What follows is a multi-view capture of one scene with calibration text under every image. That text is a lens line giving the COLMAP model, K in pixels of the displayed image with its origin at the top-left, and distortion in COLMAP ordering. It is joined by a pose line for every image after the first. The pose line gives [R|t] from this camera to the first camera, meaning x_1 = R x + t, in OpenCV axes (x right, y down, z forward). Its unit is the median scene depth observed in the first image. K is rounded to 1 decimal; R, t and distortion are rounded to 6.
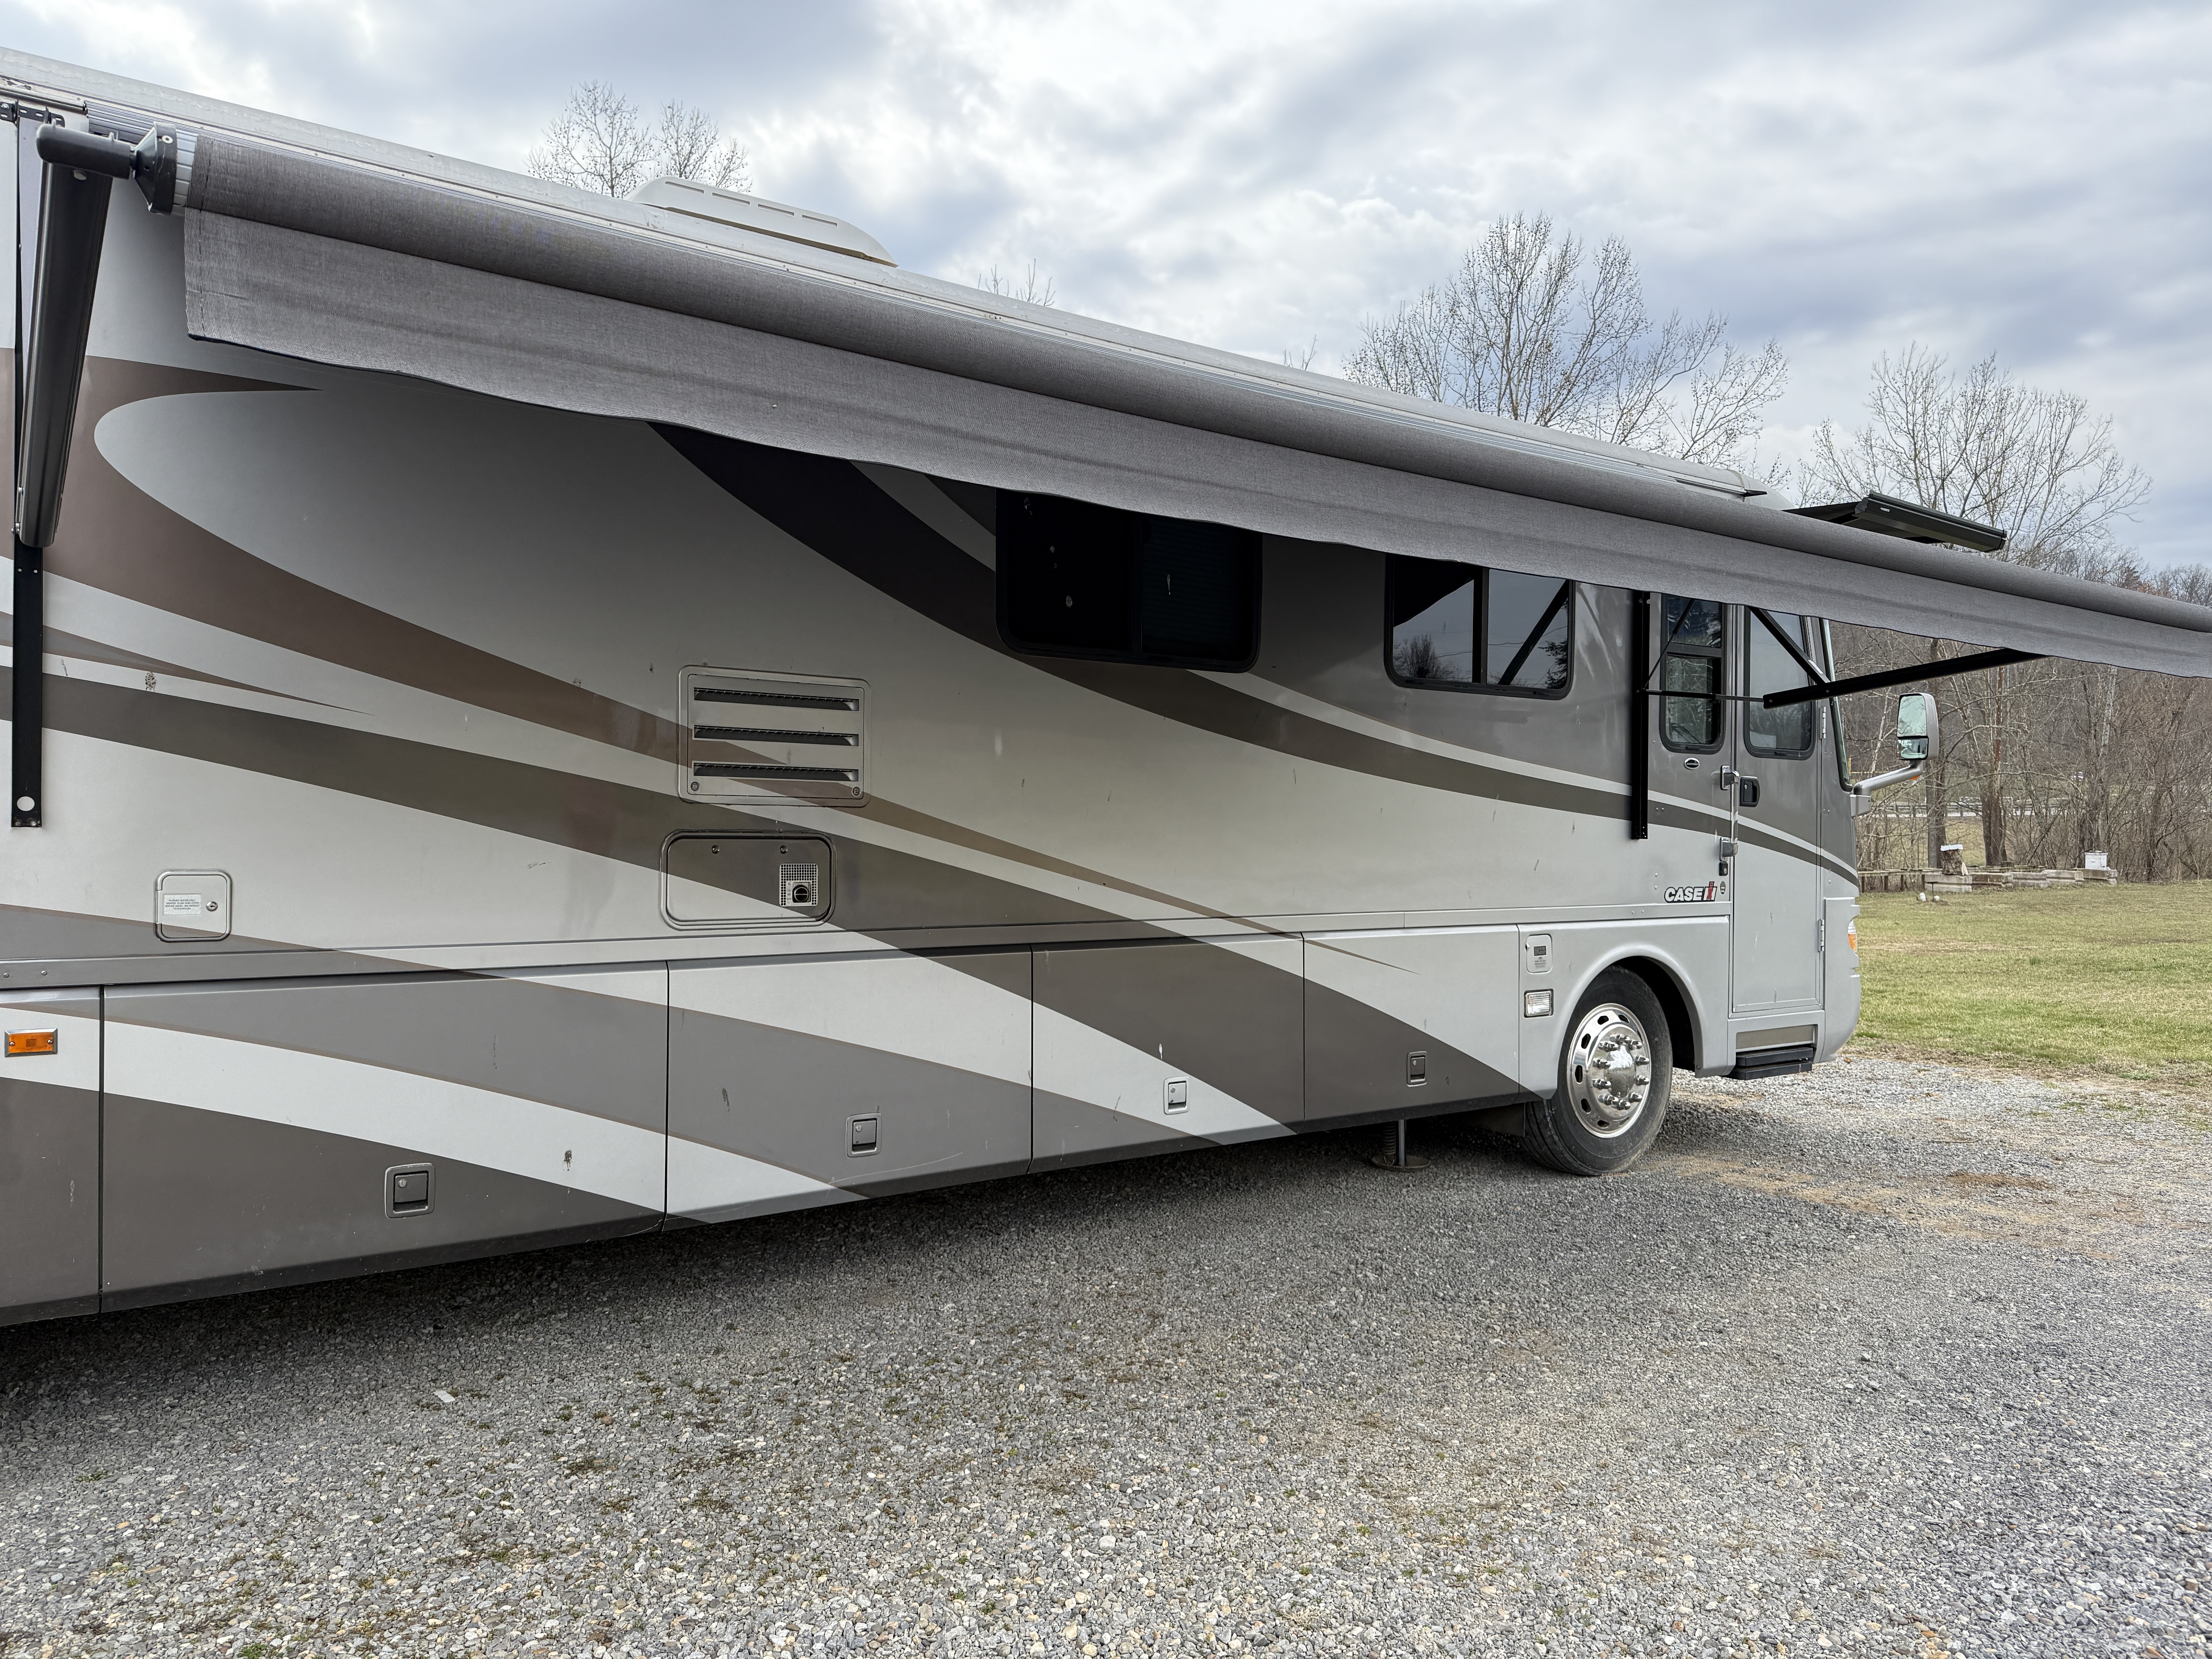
lens RADIAL K [[1522.0, 0, 1102.9], [0, 1522.0, 865.5], [0, 0, 1]] dist [0.114652, -0.118508]
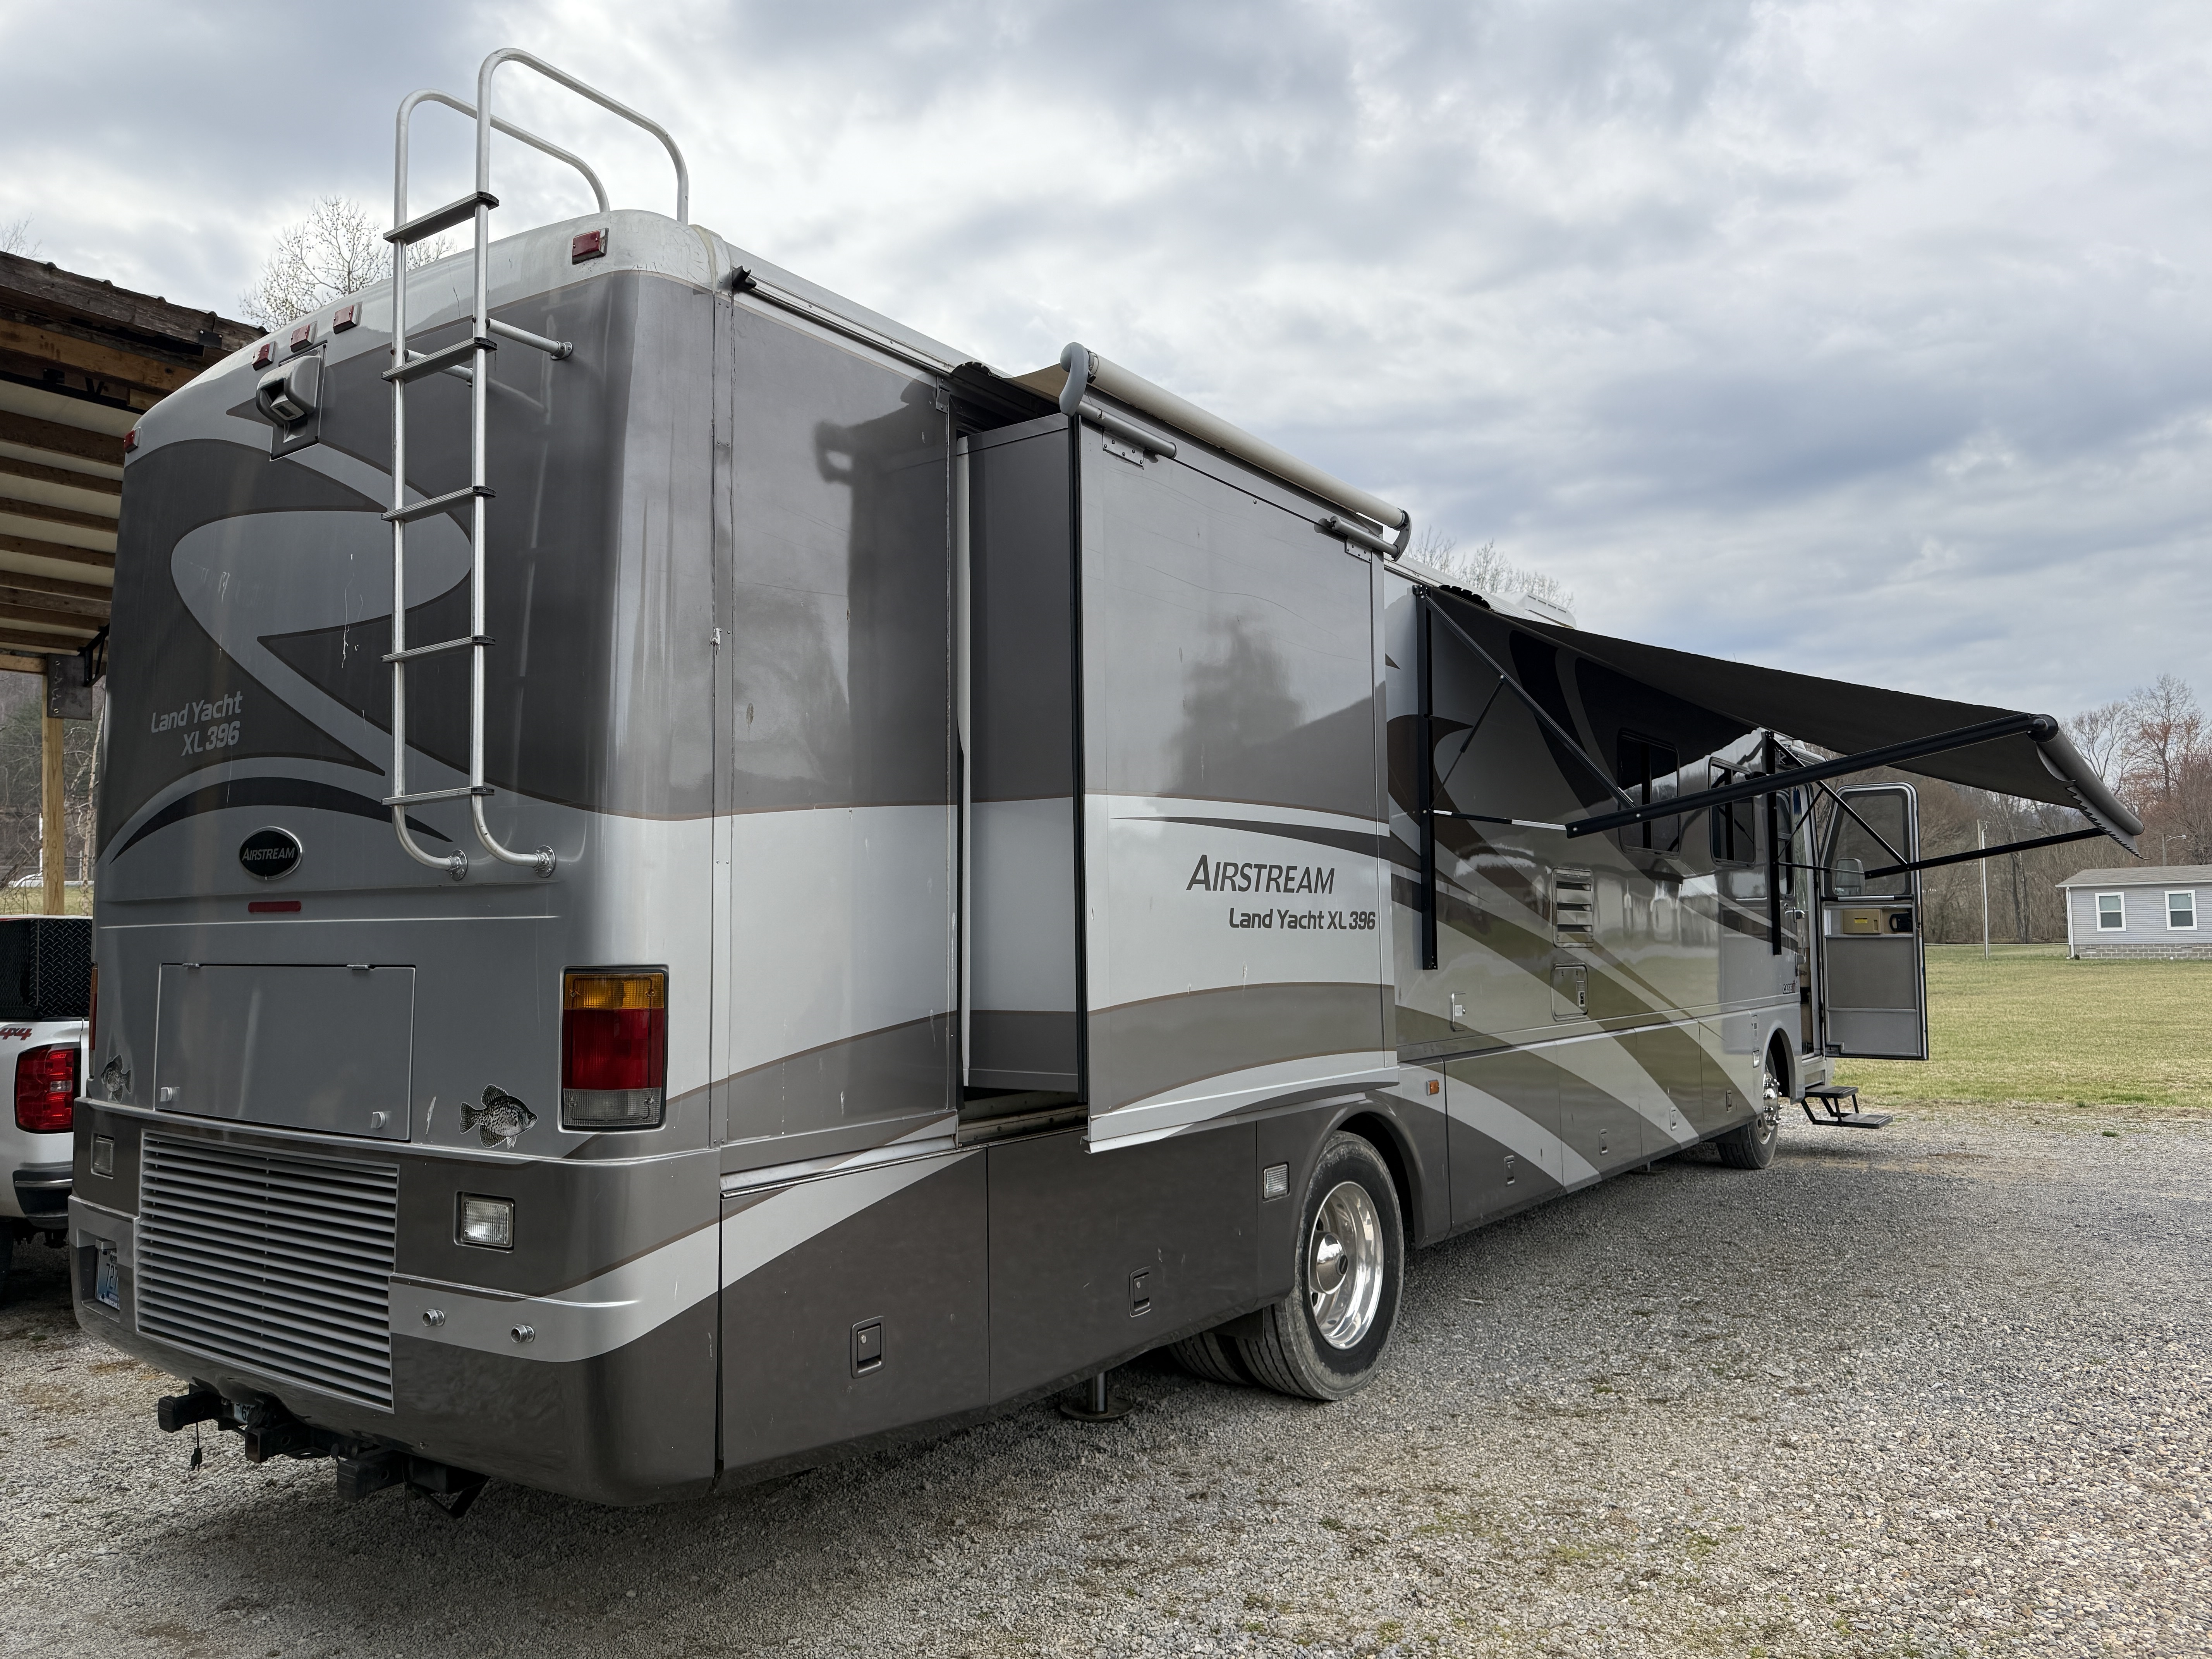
lens RADIAL K [[1552.5, 0, 1109.1], [0, 1552.5, 855.2], [0, 0, 1]] dist [0.094364, -0.129107]
pose [[0.945762, 0.003482, 0.324842, -1.009054], [0.019640, 0.997501, -0.067873, -0.026502], [-0.324266, 0.070572, 0.943330, -0.388220]]
